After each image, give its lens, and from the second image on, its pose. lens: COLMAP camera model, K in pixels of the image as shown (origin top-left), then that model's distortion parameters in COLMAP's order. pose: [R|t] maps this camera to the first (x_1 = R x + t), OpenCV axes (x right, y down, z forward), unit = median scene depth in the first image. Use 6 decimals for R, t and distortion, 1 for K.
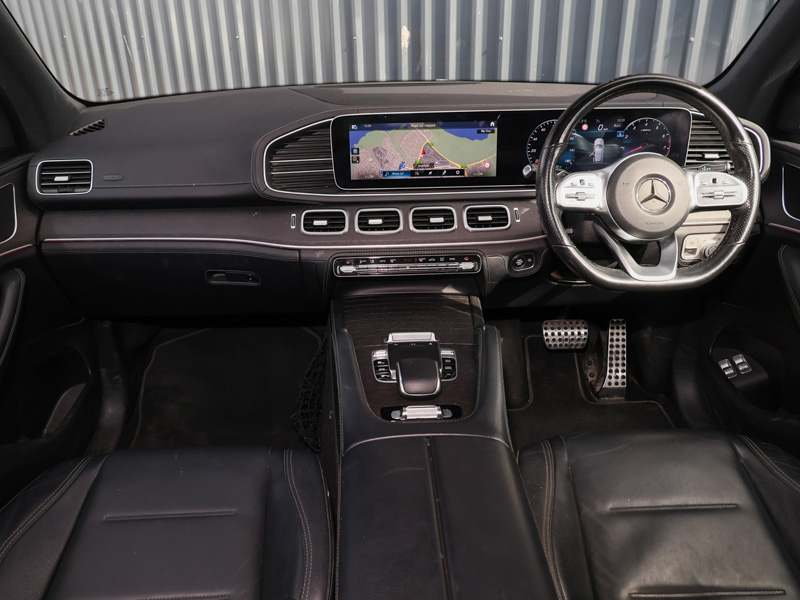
lens RADIAL K [[613.7, 0, 402.5], [0, 613.7, 278.3], [0, 0, 1]] dist [-0.003671, -0.003192]
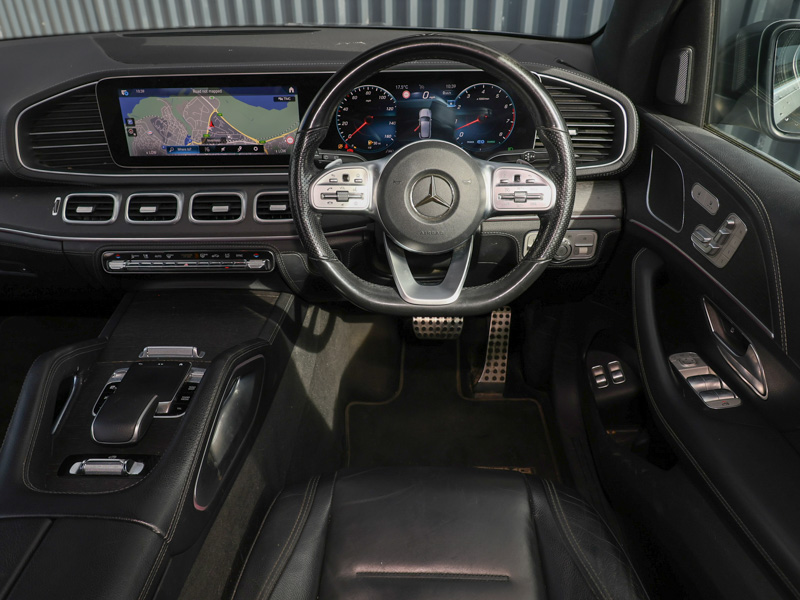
lens RADIAL K [[613.7, 0, 373.8], [0, 613.7, 292.6], [0, 0, 1]] dist [-0.003671, -0.003192]
pose [[0.997955, 0.028113, -0.057413, 0.311067], [-0.020367, 0.991134, 0.131297, -0.093999], [0.060595, -0.129859, 0.989679, 0.165343]]
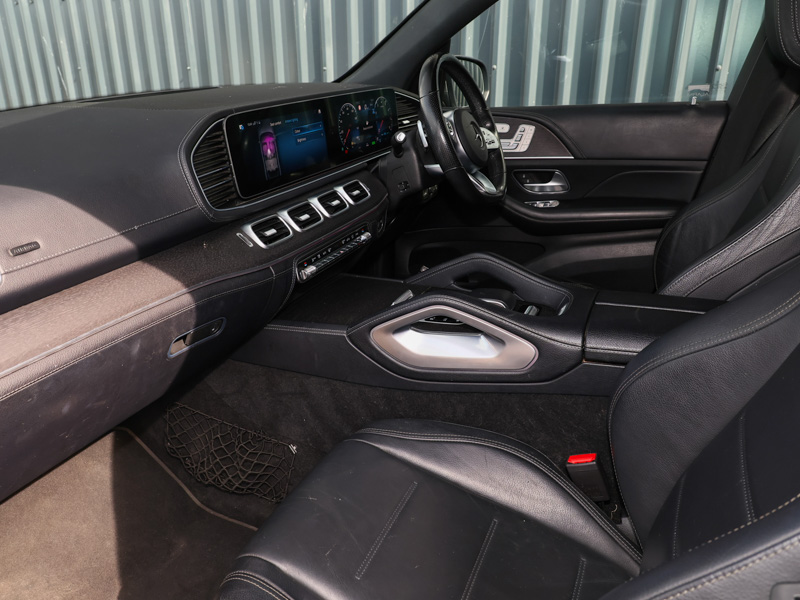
lens RADIAL K [[613.7, 0, 397.8], [0, 613.7, 300.6], [0, 0, 1]] dist [-0.003671, -0.003192]
pose [[0.458960, -0.345914, 0.818351, -0.793146], [0.376690, 0.909969, 0.173379, -0.083068], [-0.804649, 0.228691, 0.547942, 0.371118]]
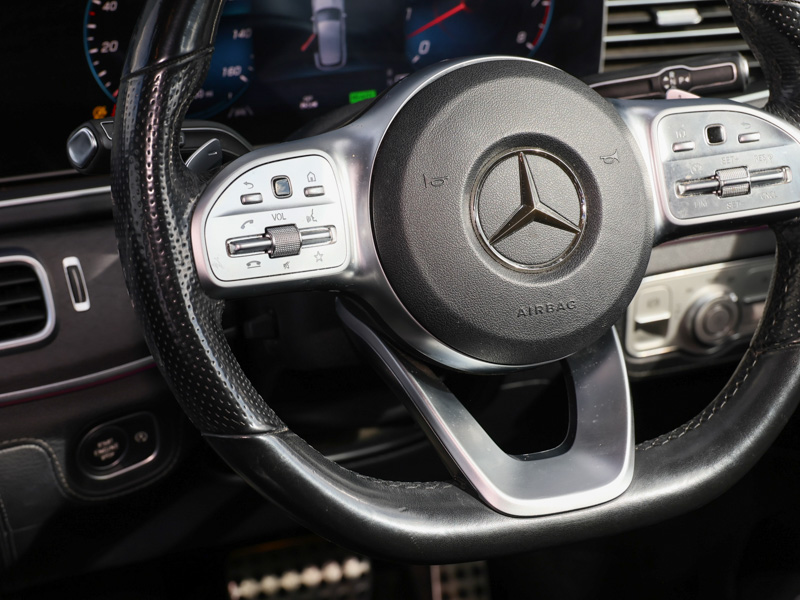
lens RADIAL K [[1725.9, 0, 356.4], [0, 1725.9, 289.2], [0, 0, 1]] dist [-0.026320, 0.000000]
pose [[0.950201, -0.118128, 0.288381, 0.081161], [0.118063, 0.992849, 0.017685, -0.099550], [-0.288407, 0.017242, 0.957353, 0.214170]]
